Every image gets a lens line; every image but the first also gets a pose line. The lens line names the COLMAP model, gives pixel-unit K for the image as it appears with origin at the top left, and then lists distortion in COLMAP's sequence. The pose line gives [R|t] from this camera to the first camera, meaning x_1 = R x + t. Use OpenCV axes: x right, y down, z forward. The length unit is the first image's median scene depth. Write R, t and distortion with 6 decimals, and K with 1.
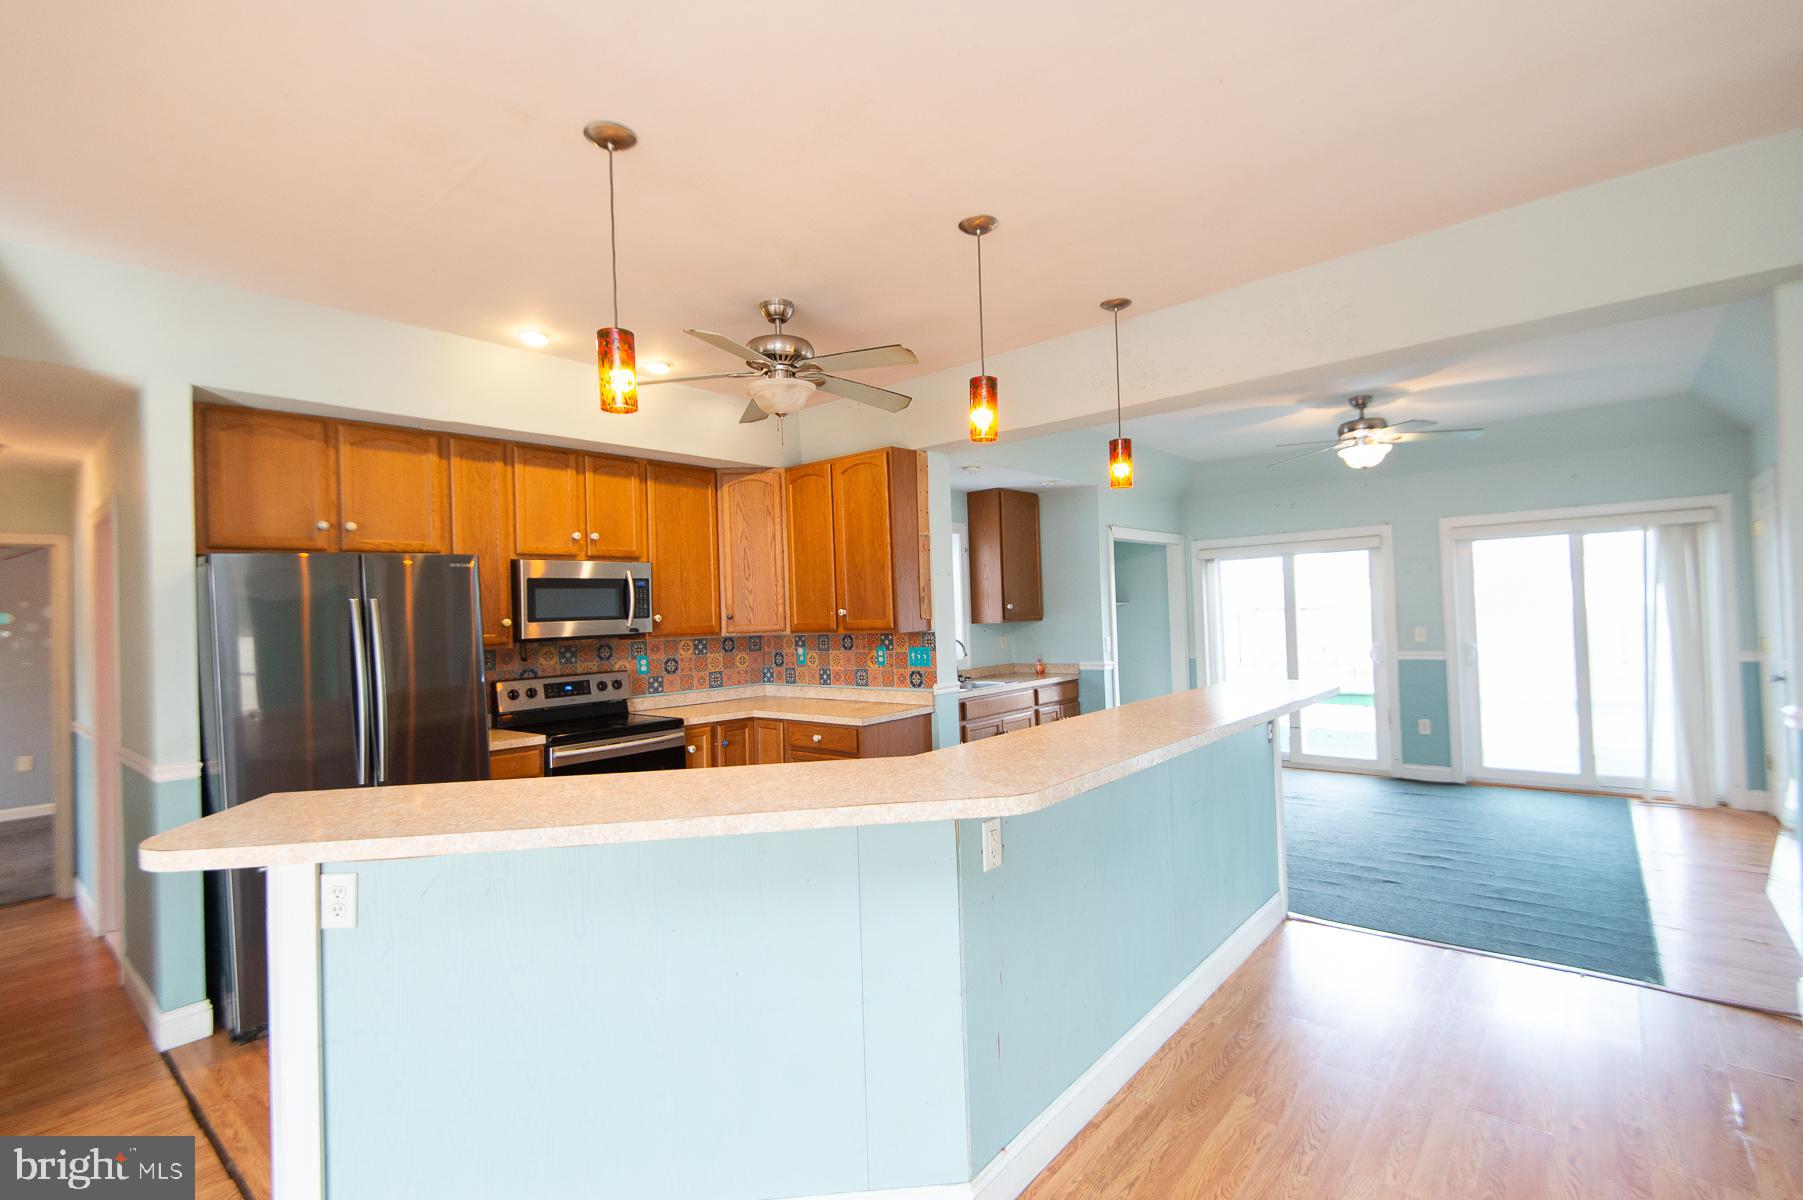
lens RADIAL K [[800.2, 0, 907.0], [0, 800.2, 599.3], [0, 0, 1]] dist [0.035561, -0.019951]
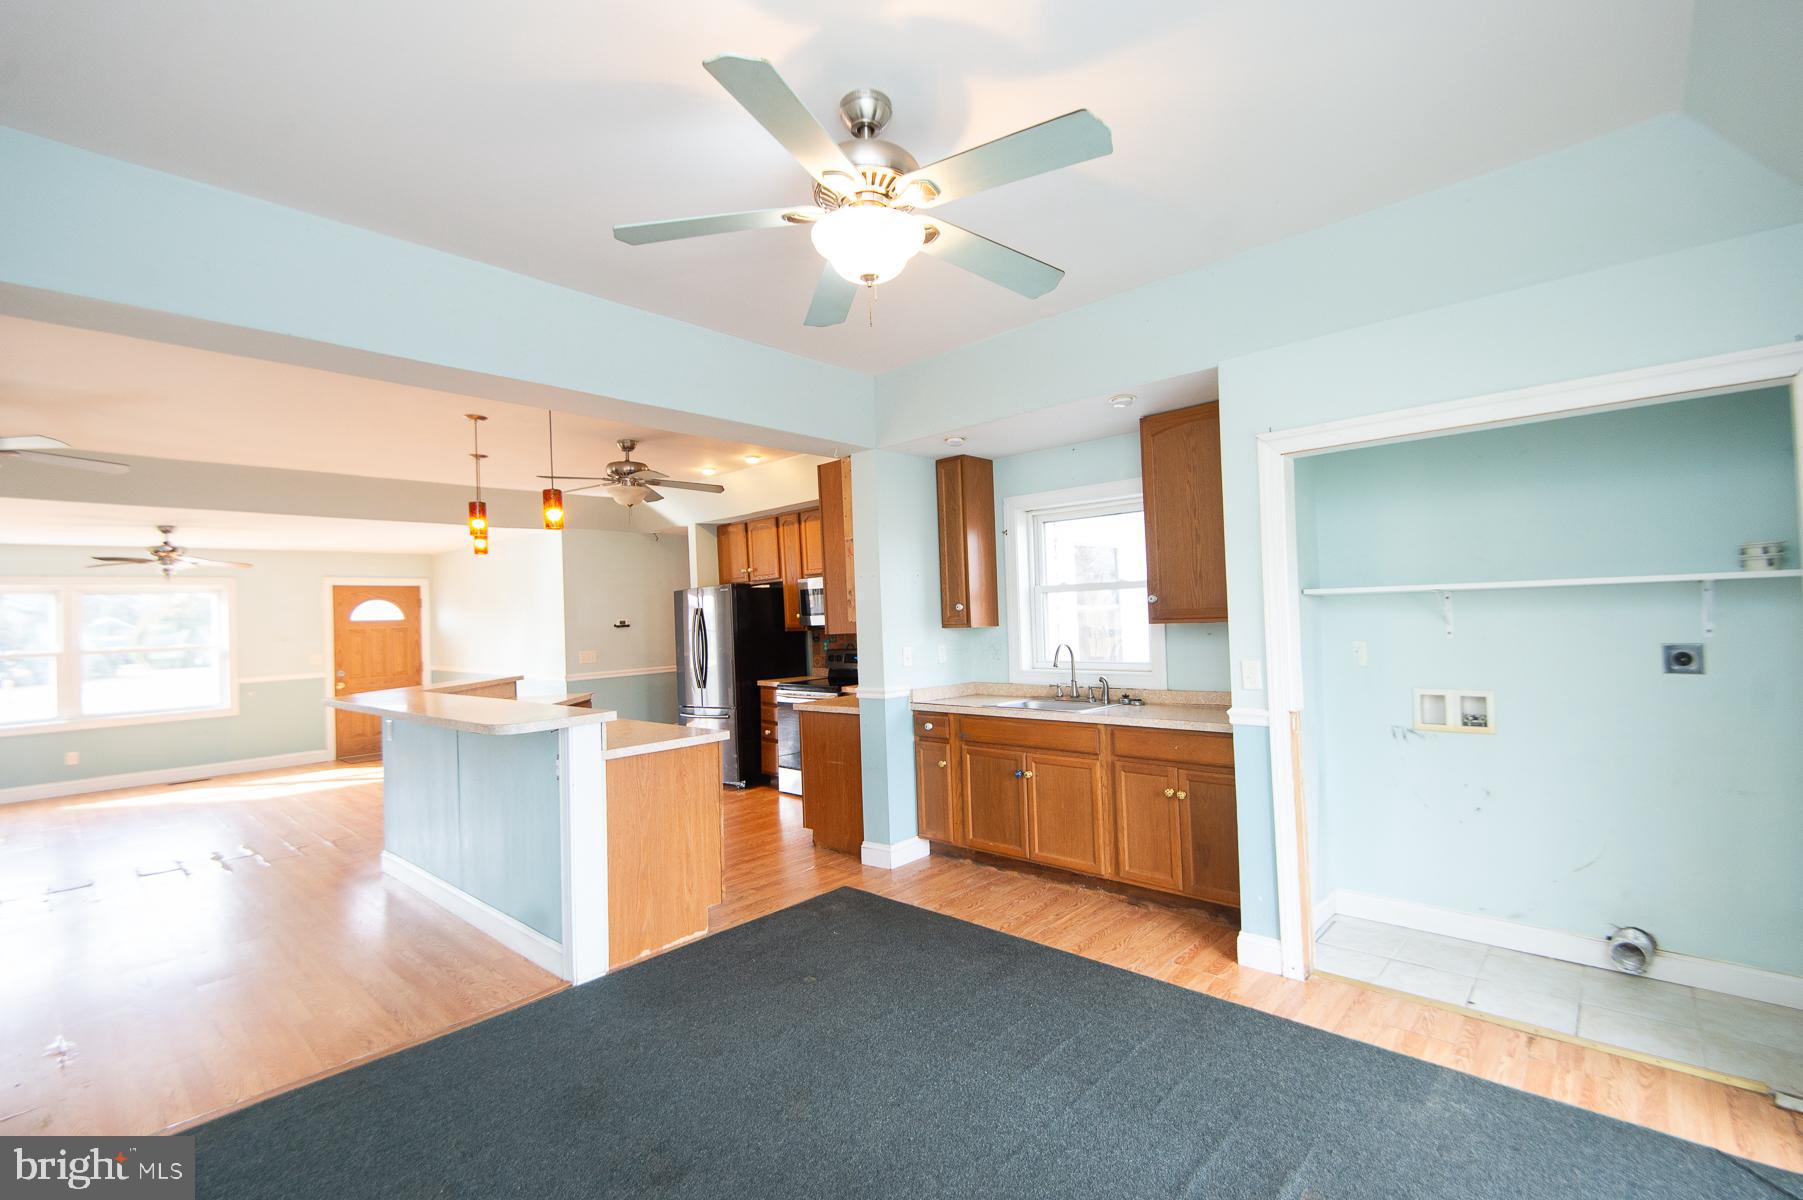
lens RADIAL K [[800.2, 0, 907.0], [0, 800.2, 599.3], [0, 0, 1]] dist [0.035561, -0.019951]
pose [[-0.026173, 0.014380, -0.999554, 1.028656], [0.054579, 0.998426, 0.012935, -0.013254], [0.998166, -0.054216, -0.026917, 1.089768]]
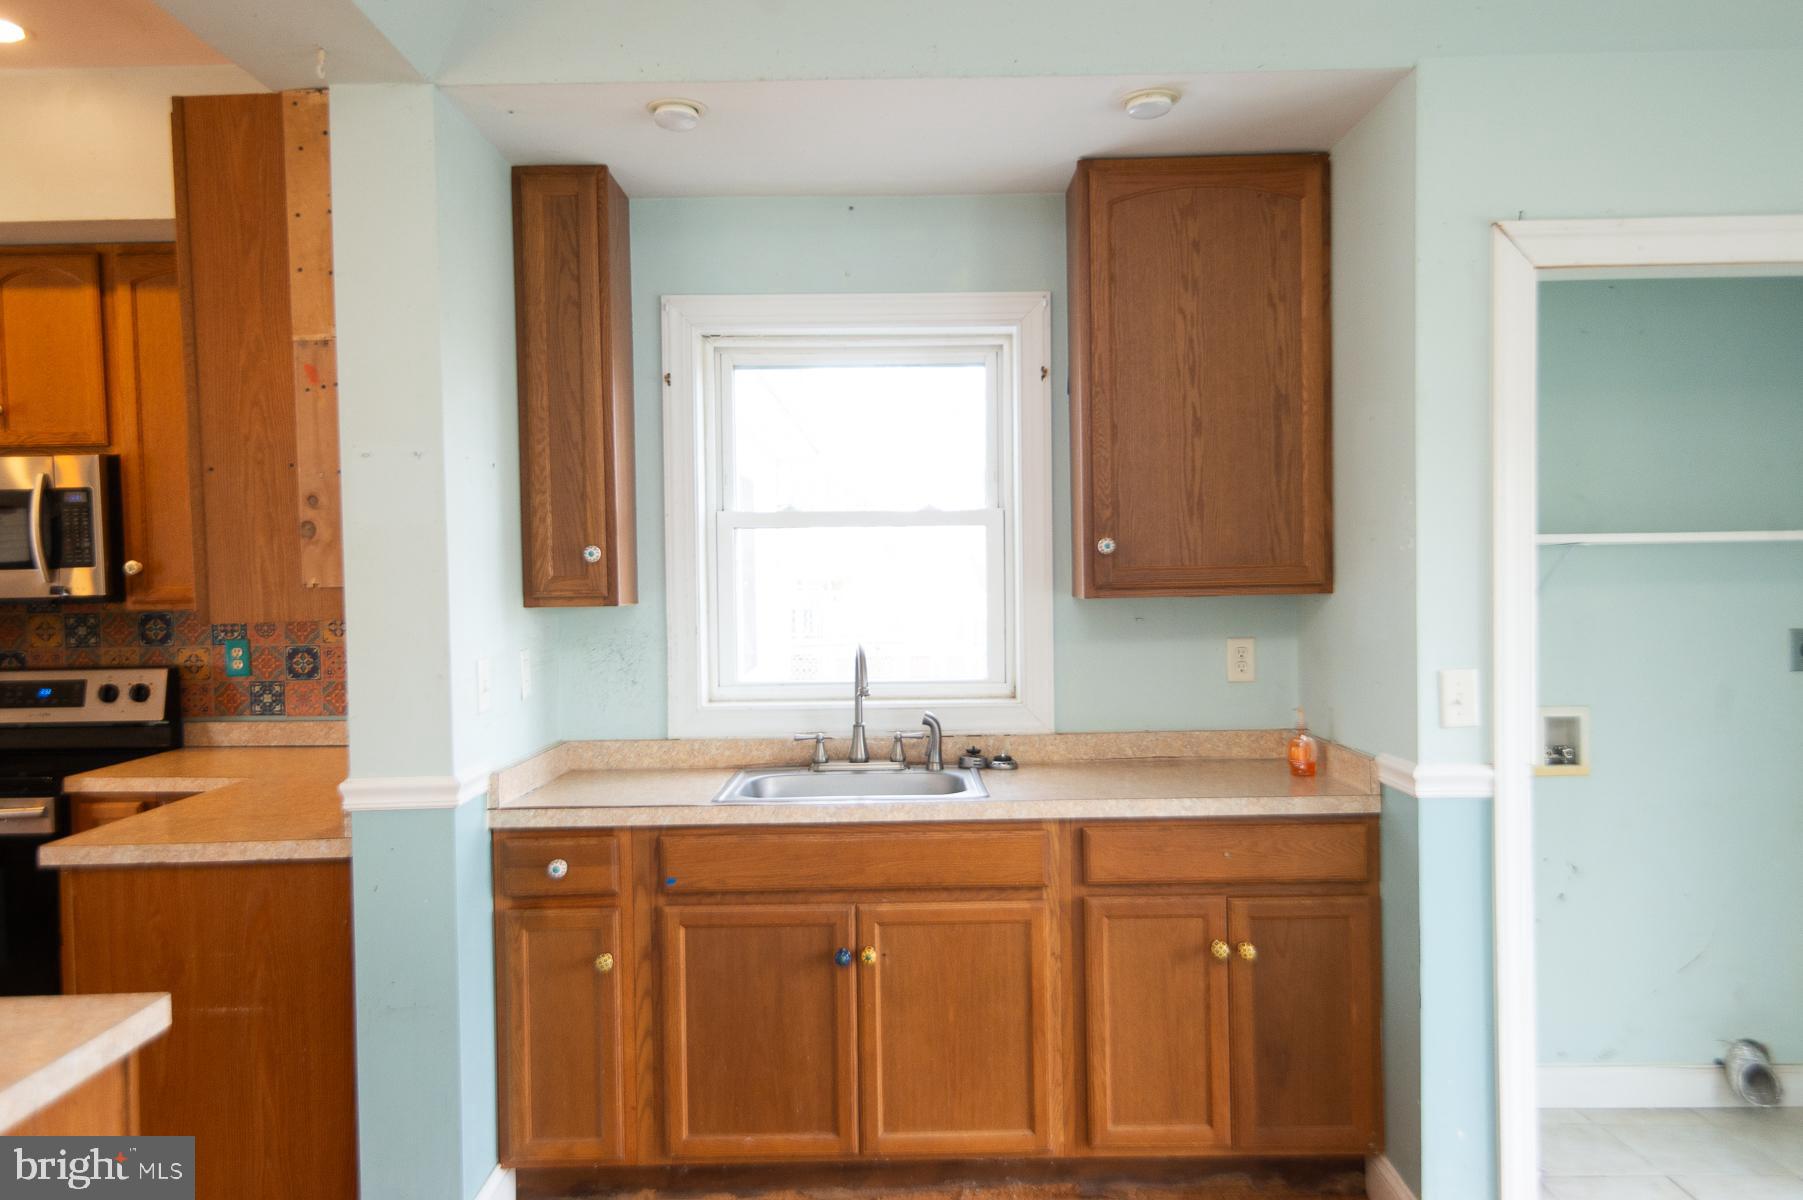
lens RADIAL K [[1342.2, 0, 901.5], [0, 1342.2, 600.0], [0, 0, 1]] dist [0.018587, 0.000525]
pose [[0.655047, 0.041234, -0.754463, 0.616814], [0.007734, 0.998092, 0.061264, -0.003570], [0.755549, -0.045966, 0.653478, 0.804378]]
